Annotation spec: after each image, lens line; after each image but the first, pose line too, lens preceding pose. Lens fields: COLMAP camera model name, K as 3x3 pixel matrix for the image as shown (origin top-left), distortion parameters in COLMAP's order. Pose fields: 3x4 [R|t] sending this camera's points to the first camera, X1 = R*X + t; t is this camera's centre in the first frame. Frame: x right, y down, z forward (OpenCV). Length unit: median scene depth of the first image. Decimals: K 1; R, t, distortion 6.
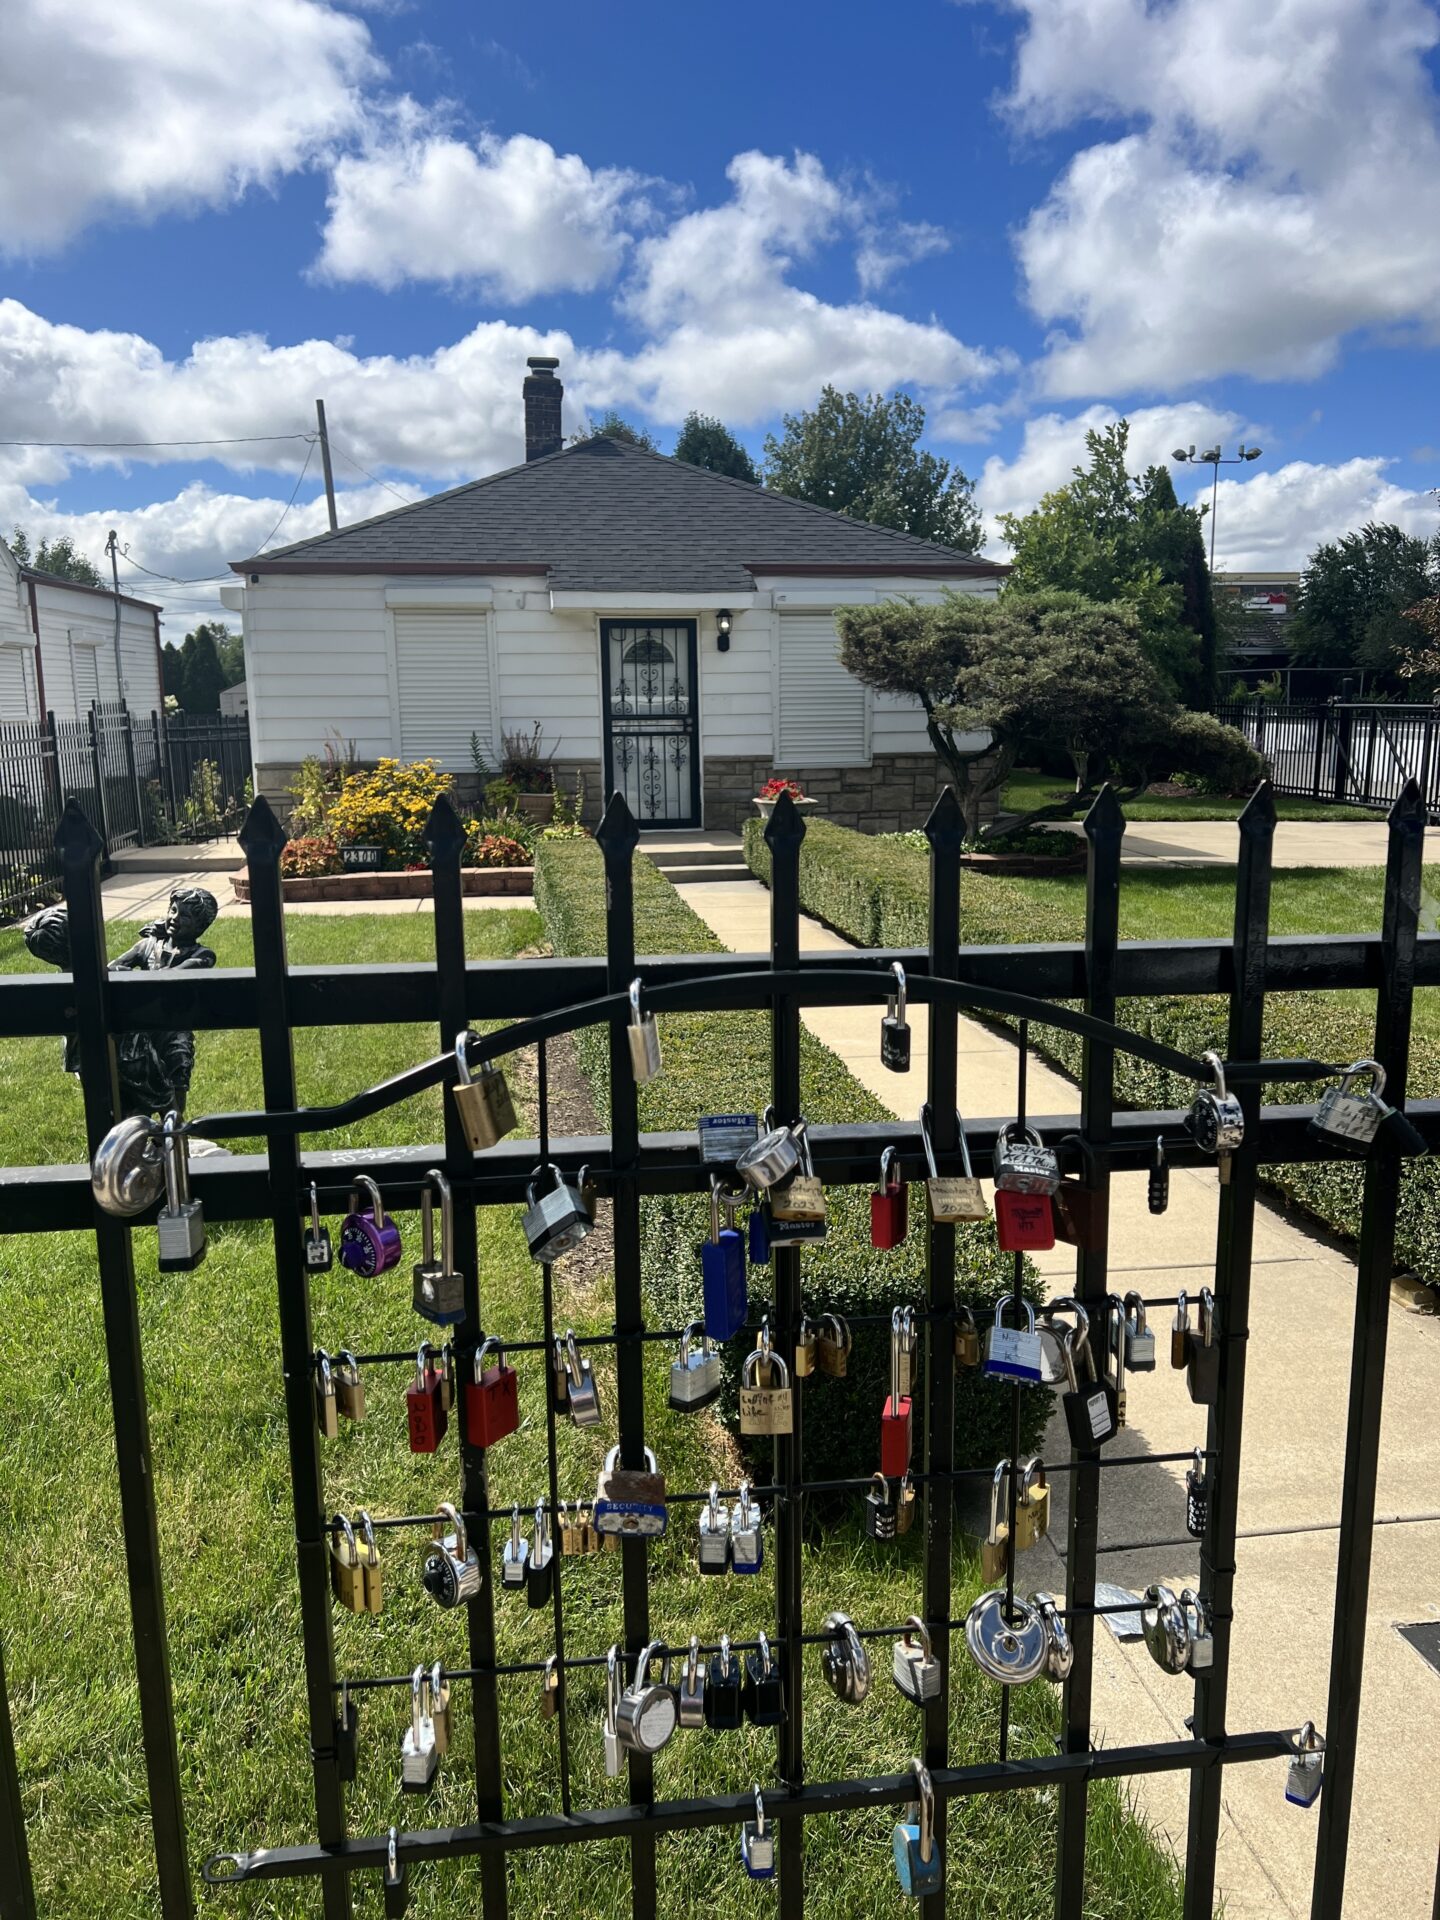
lens RADIAL K [[1455.3, 0, 699.6], [0, 1455.3, 973.4], [0, 0, 1]] dist [0.070171, -0.084105]
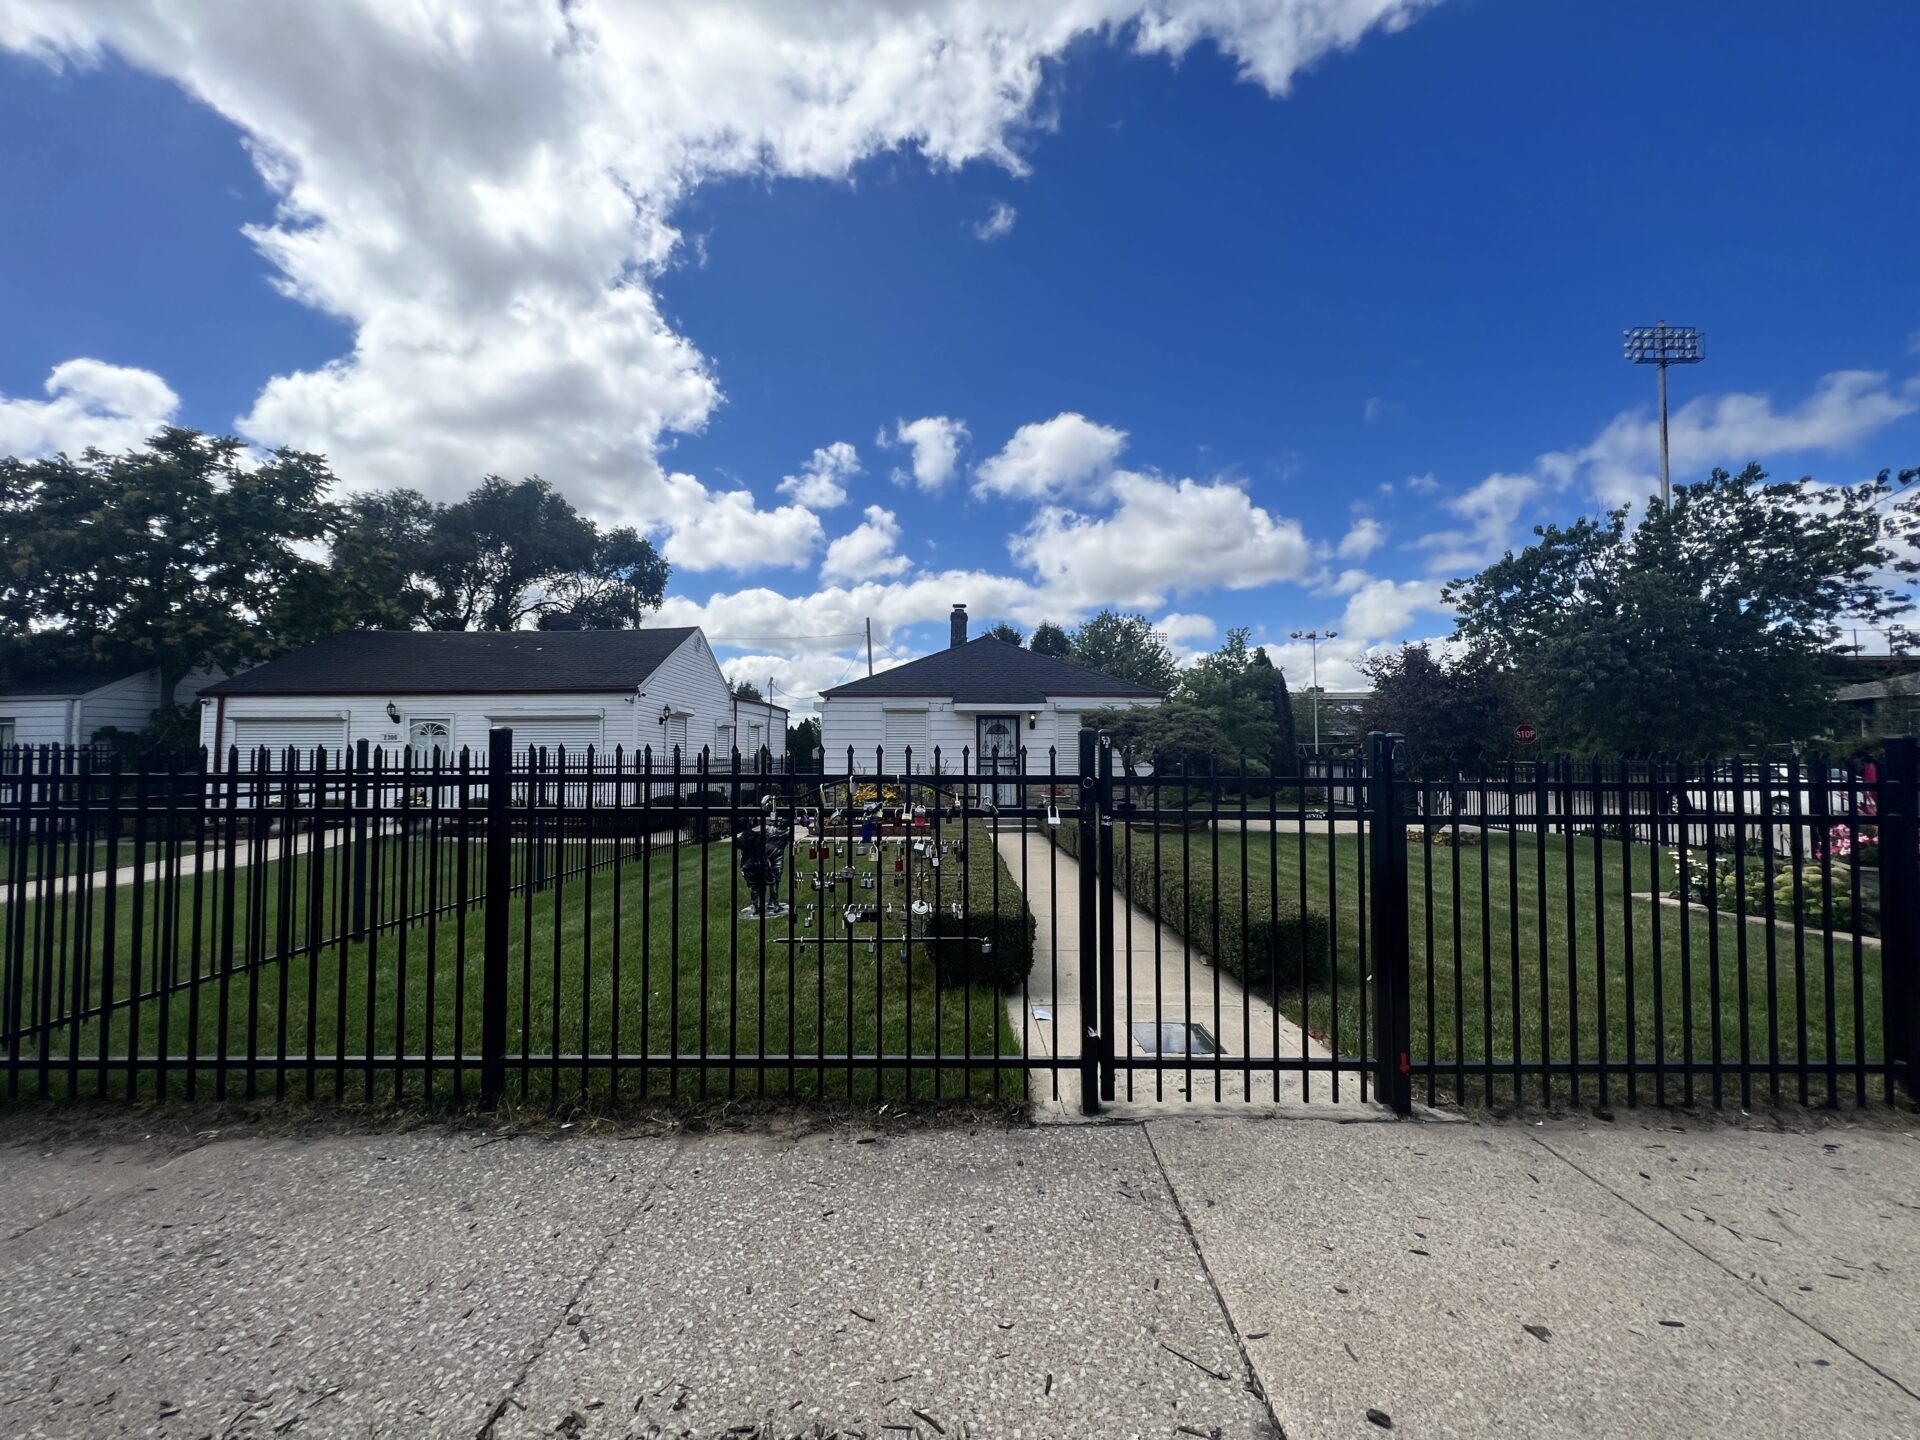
lens RADIAL K [[780.9, 0, 952.5], [0, 780.9, 725.6], [0, 0, 1]] dist [-0.000964, 0.000685]
pose [[0.990062, 0.004088, -0.140573, 0.063705], [-0.035178, 0.974999, -0.219406, 0.035077], [0.136162, 0.222170, 0.965453, -0.147919]]
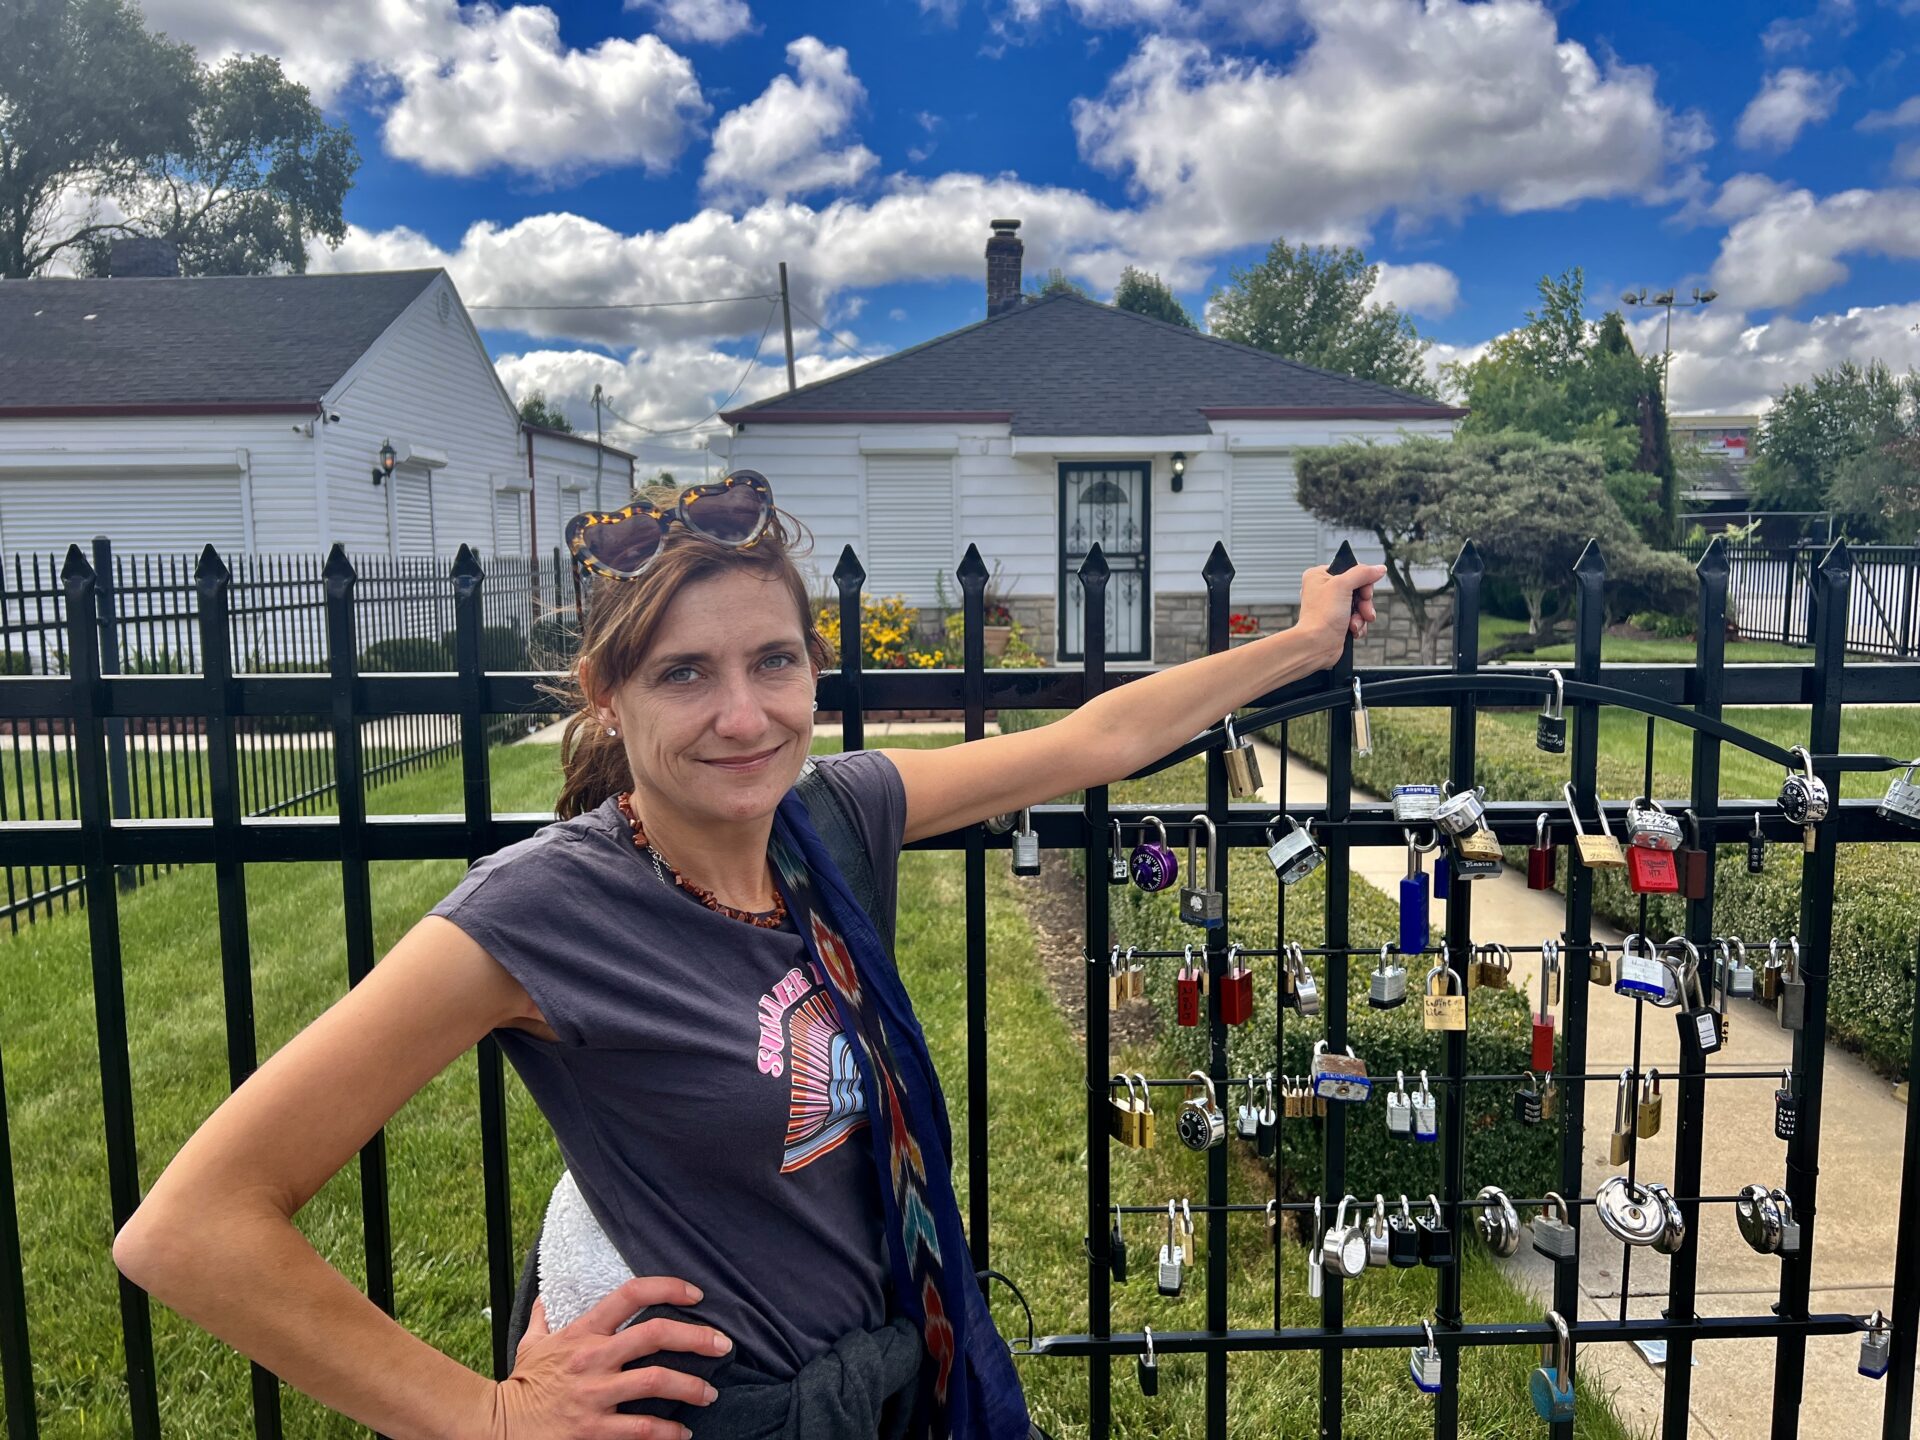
lens RADIAL K [[1455.3, 0, 962.8], [0, 1455.3, 714.9], [0, 0, 1]] dist [0.070171, -0.084105]
pose [[0.993816, 0.015187, -0.109996, -0.018843], [-0.022734, 0.997448, -0.067685, 0.010079], [0.108687, 0.069767, 0.991625, -0.029008]]
